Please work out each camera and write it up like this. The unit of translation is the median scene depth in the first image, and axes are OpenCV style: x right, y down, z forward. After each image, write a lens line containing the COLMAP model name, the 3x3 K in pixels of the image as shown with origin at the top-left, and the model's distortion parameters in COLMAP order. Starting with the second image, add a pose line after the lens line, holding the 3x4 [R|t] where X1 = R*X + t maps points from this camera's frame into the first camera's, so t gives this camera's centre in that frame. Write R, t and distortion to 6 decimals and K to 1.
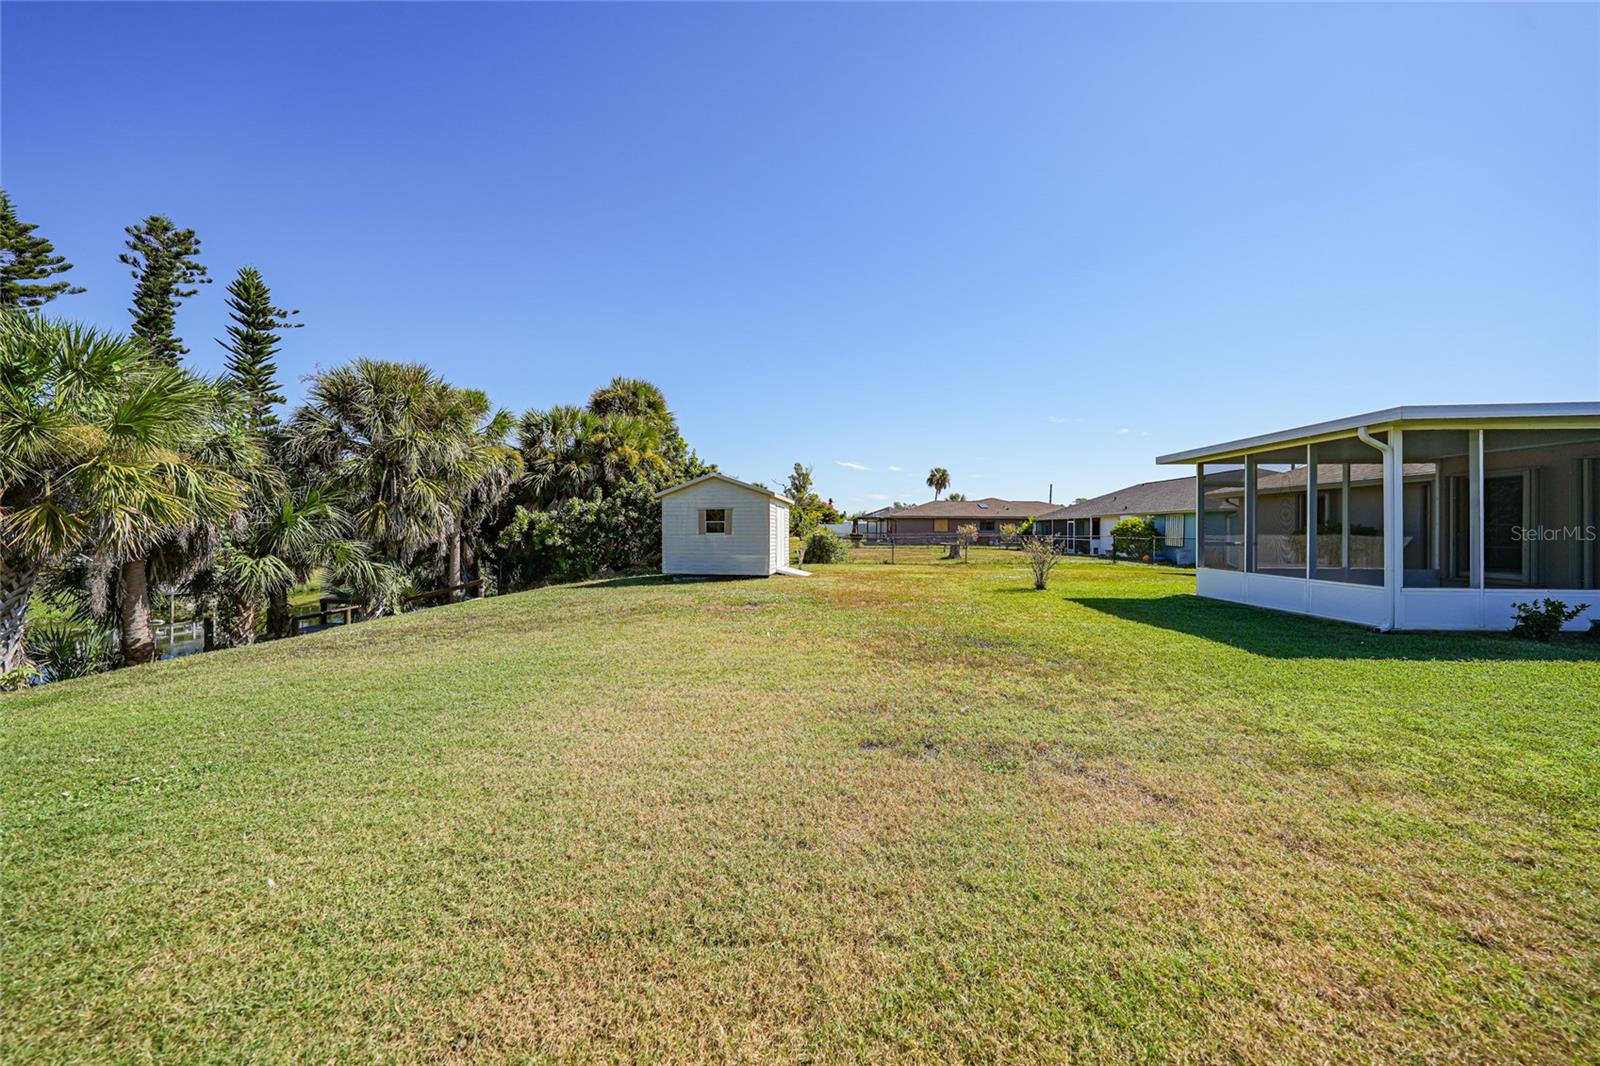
lens RADIAL K [[555.0, 0, 801.6], [0, 555.0, 528.5], [0, 0, 1]] dist [-0.025666, 0.005680]
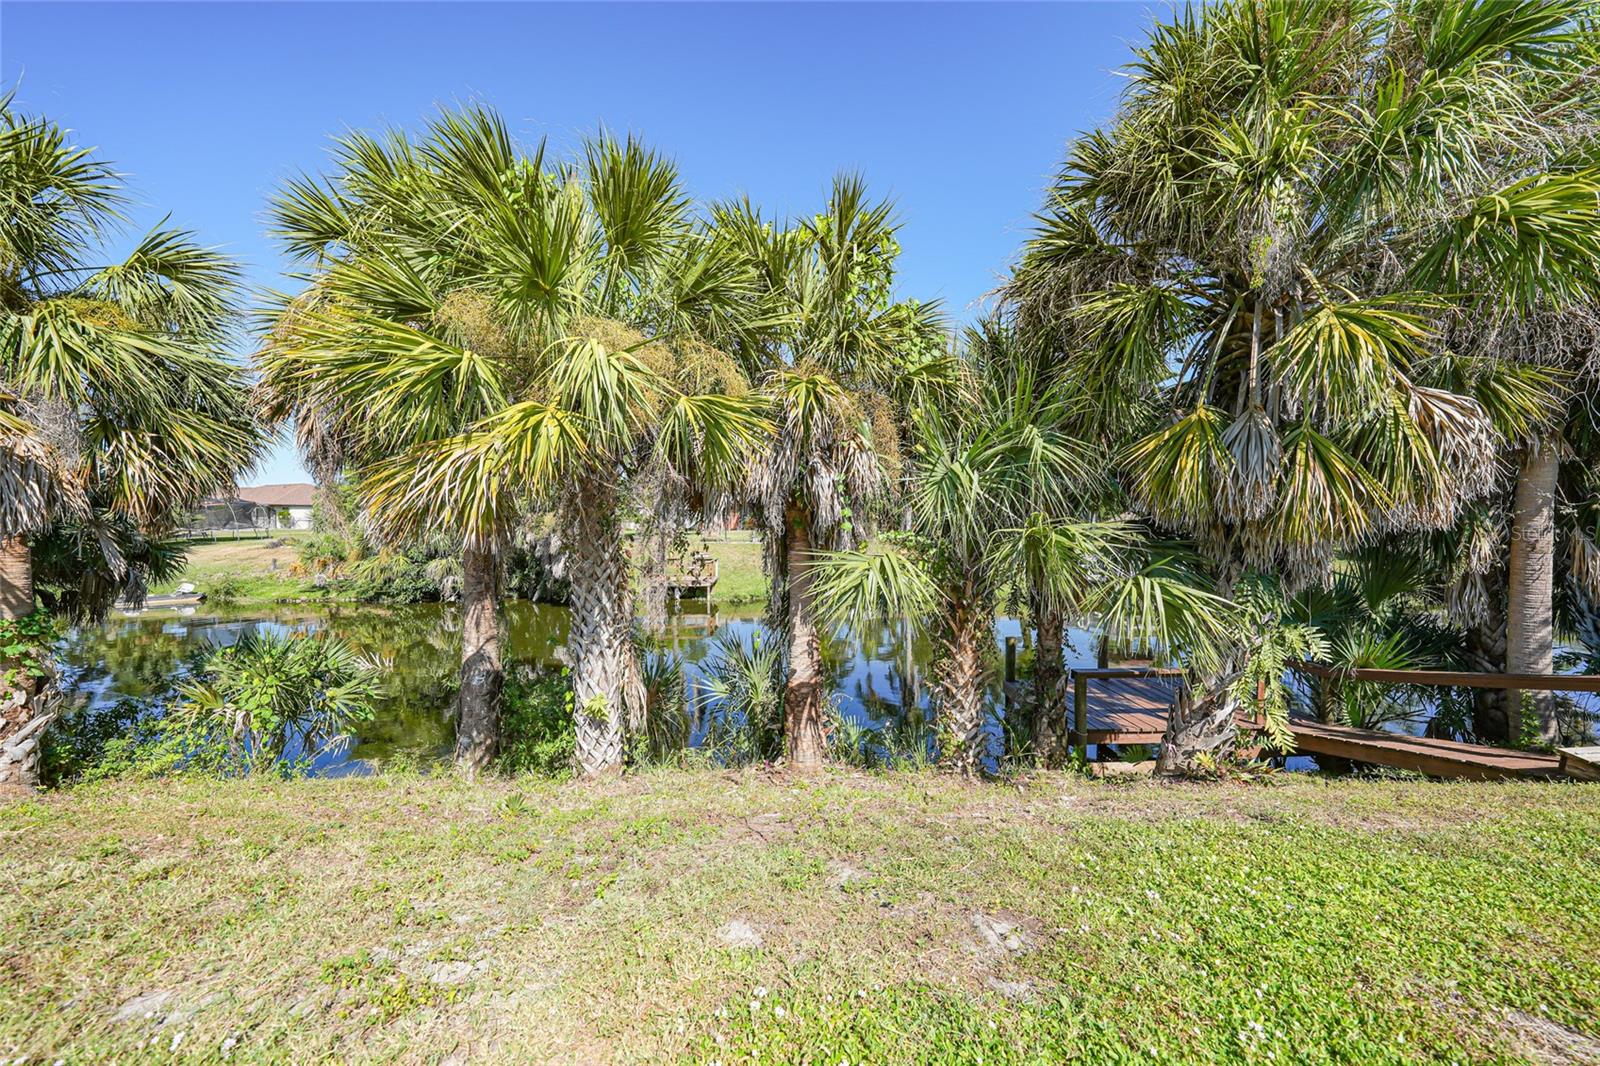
lens RADIAL K [[555.0, 0, 798.2], [0, 555.0, 528.7], [0, 0, 1]] dist [-0.025666, 0.005680]
pose [[0.038104, 0.010099, -0.999223, -0.621617], [0.008408, 0.999910, 0.010427, 0.029942], [0.999238, -0.008799, 0.038016, 1.053212]]
